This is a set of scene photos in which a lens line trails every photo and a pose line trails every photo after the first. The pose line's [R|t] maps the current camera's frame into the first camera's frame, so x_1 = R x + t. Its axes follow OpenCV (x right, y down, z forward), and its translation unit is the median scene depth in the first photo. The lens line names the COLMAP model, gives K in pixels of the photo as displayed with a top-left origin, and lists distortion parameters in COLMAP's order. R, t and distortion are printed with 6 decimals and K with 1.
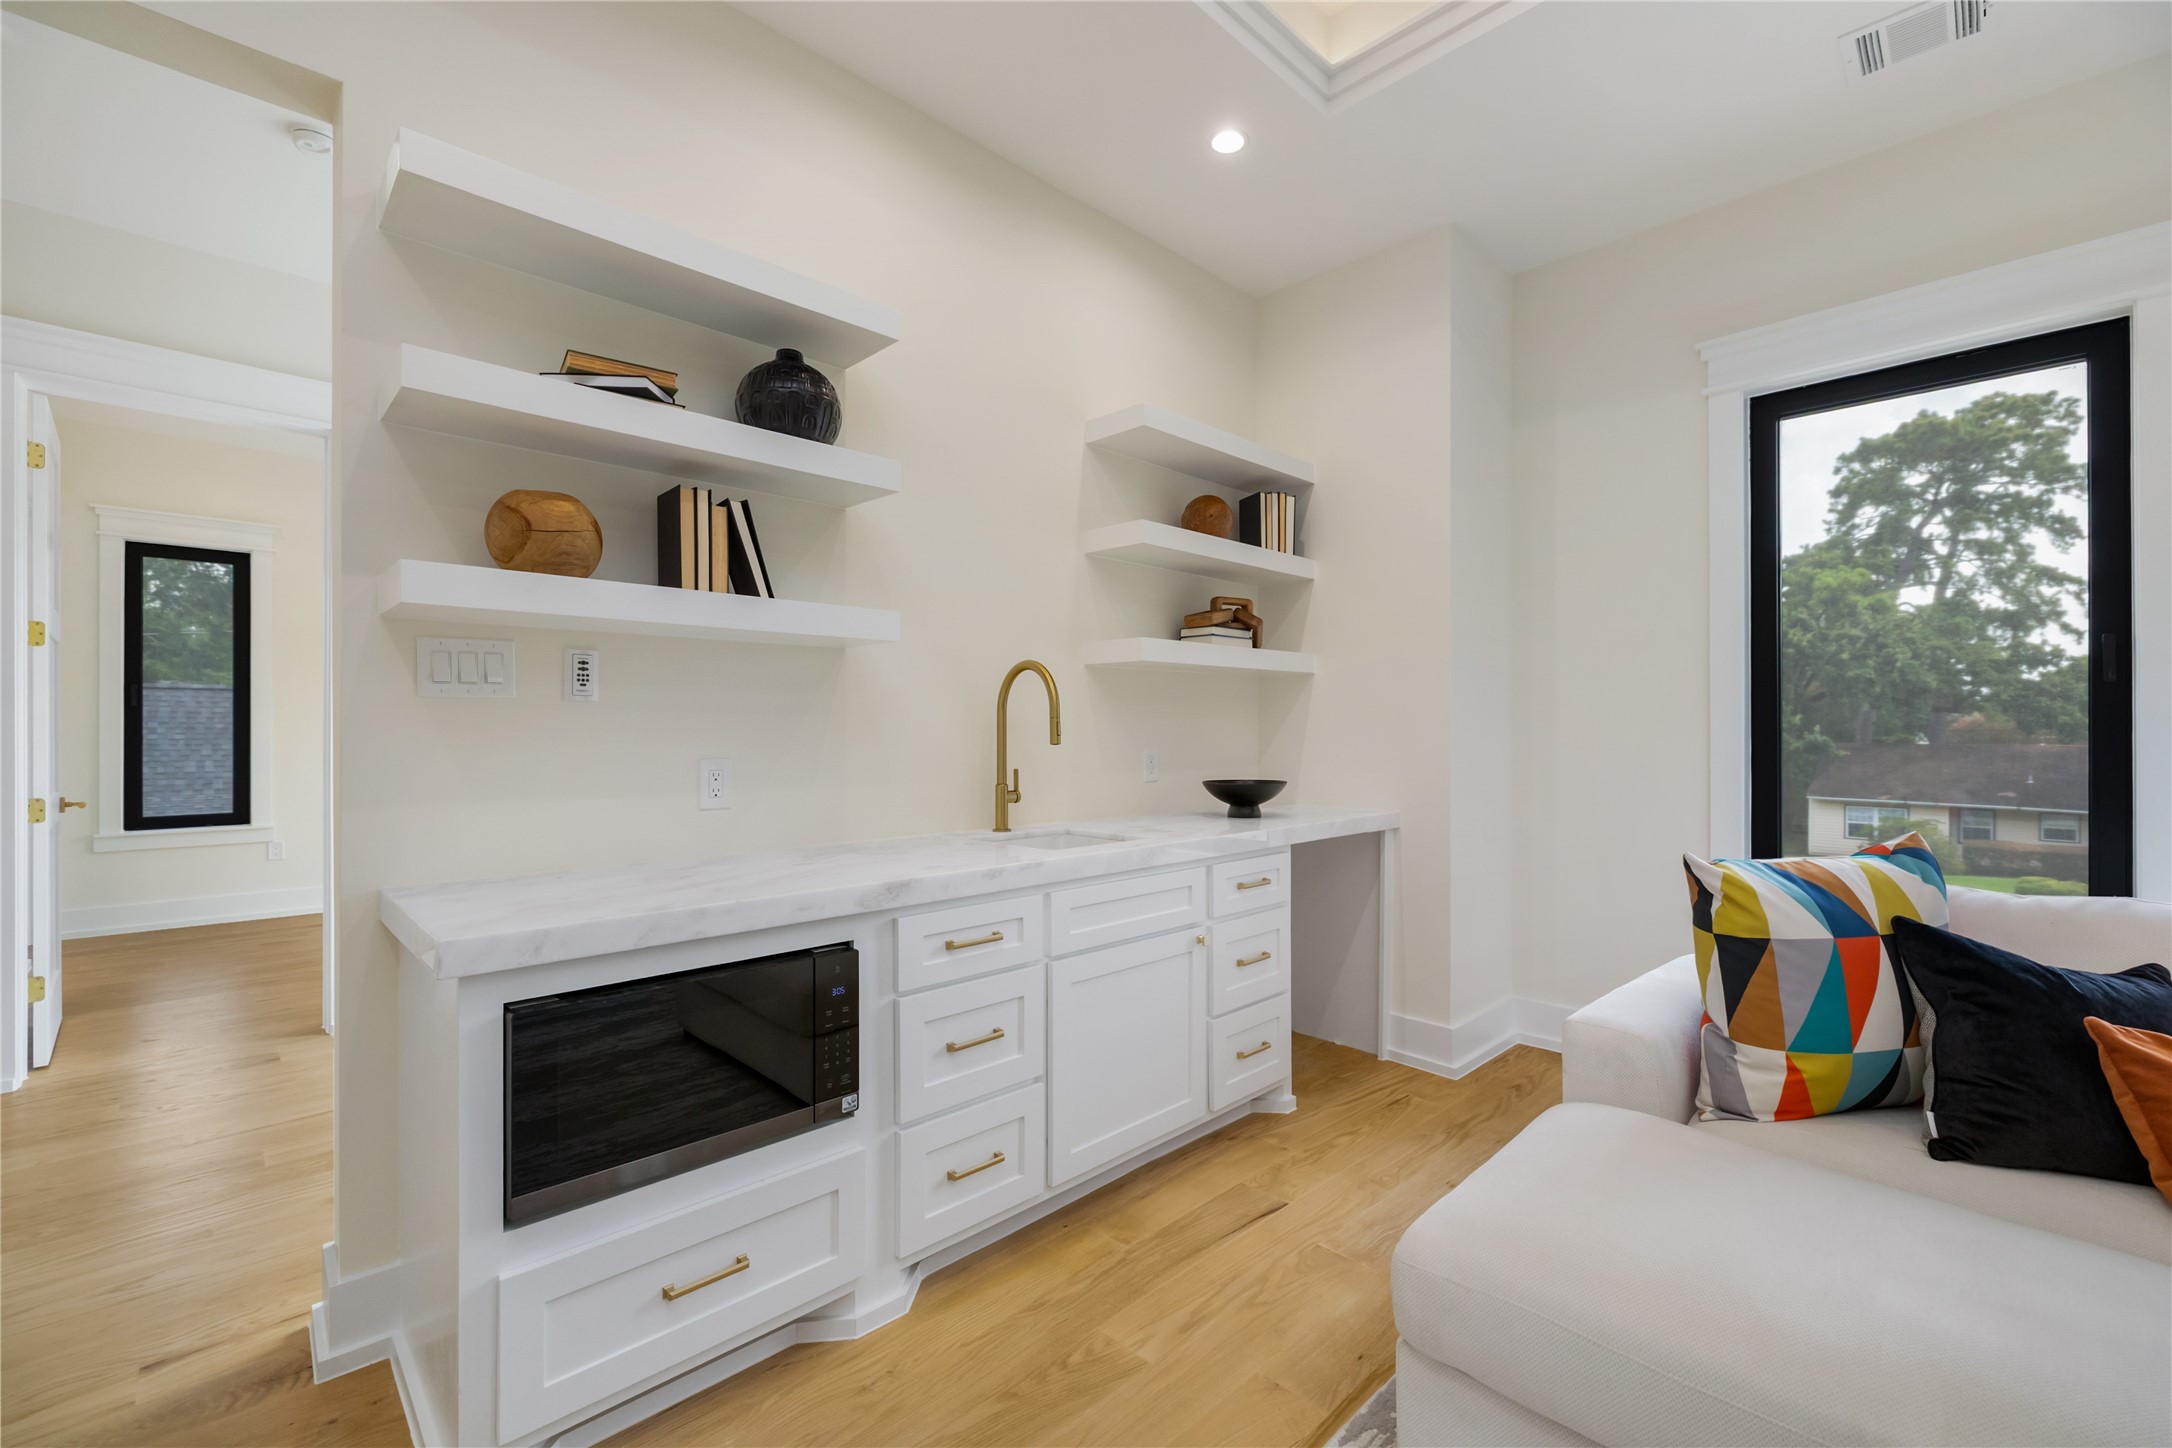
lens RADIAL K [[914.7, 0, 1086.0], [0, 914.7, 724.0], [0, 0, 1]] dist [0.000981, 0.000205]
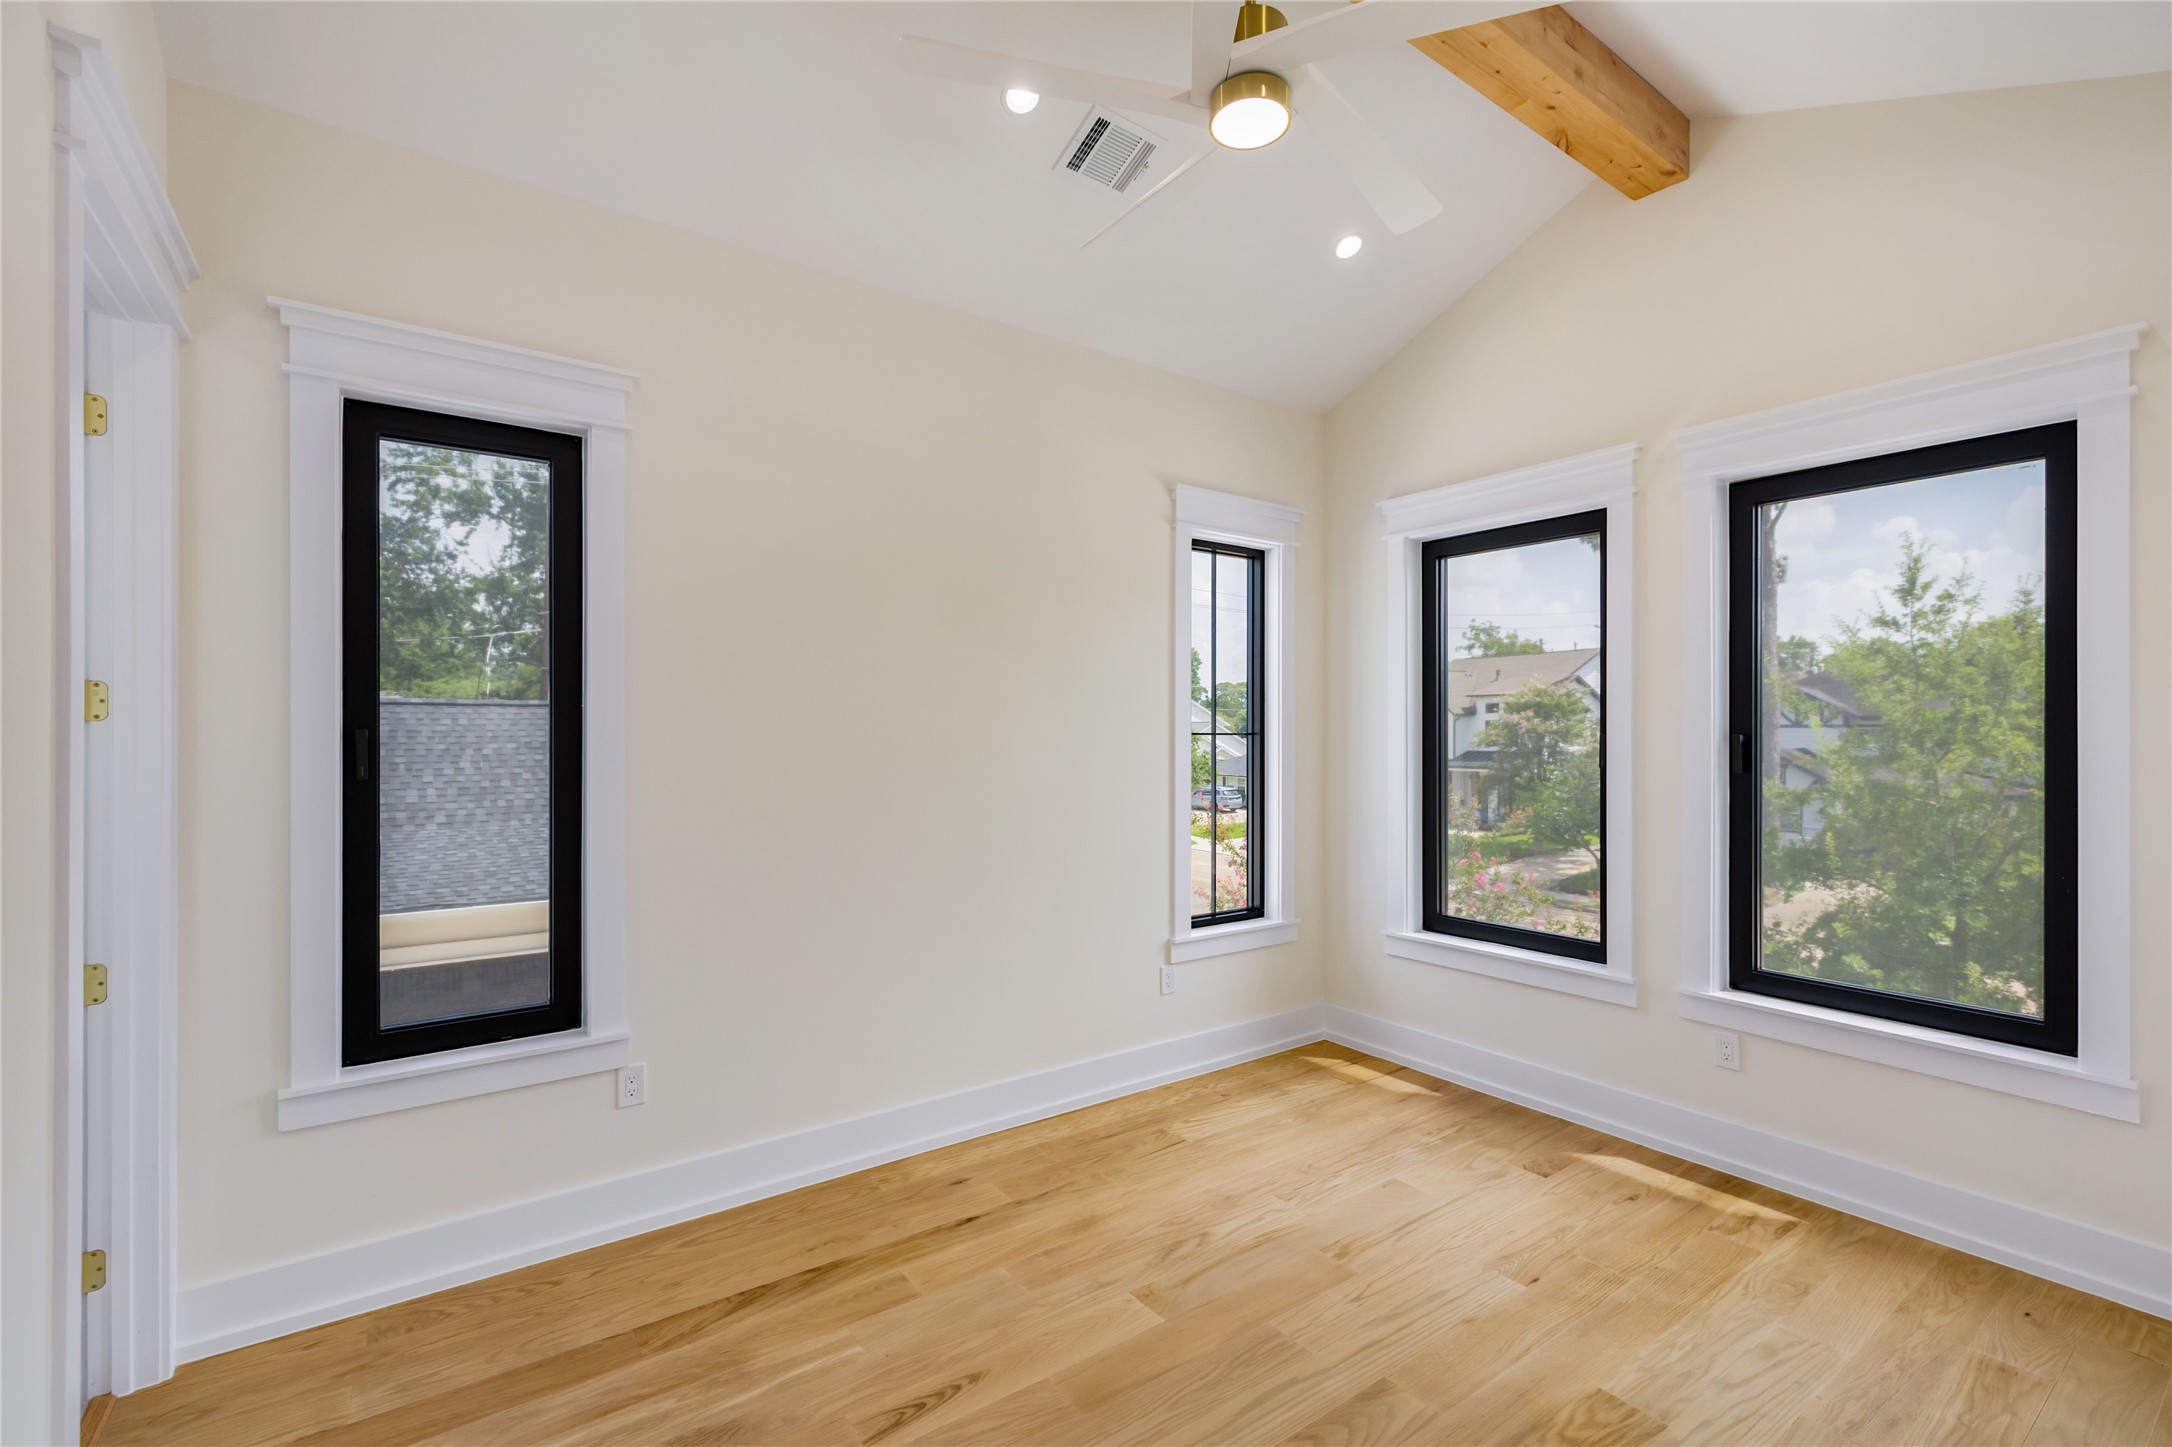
lens RADIAL K [[948.8, 0, 1086.0], [0, 948.8, 723.5], [0, 0, 1]] dist [0.000106, 0.000012]
pose [[0.989392, -0.004360, -0.145204, -0.603037], [0.004080, 0.999989, -0.002227, -0.041984], [0.145213, 0.001611, 0.989399, 0.575111]]
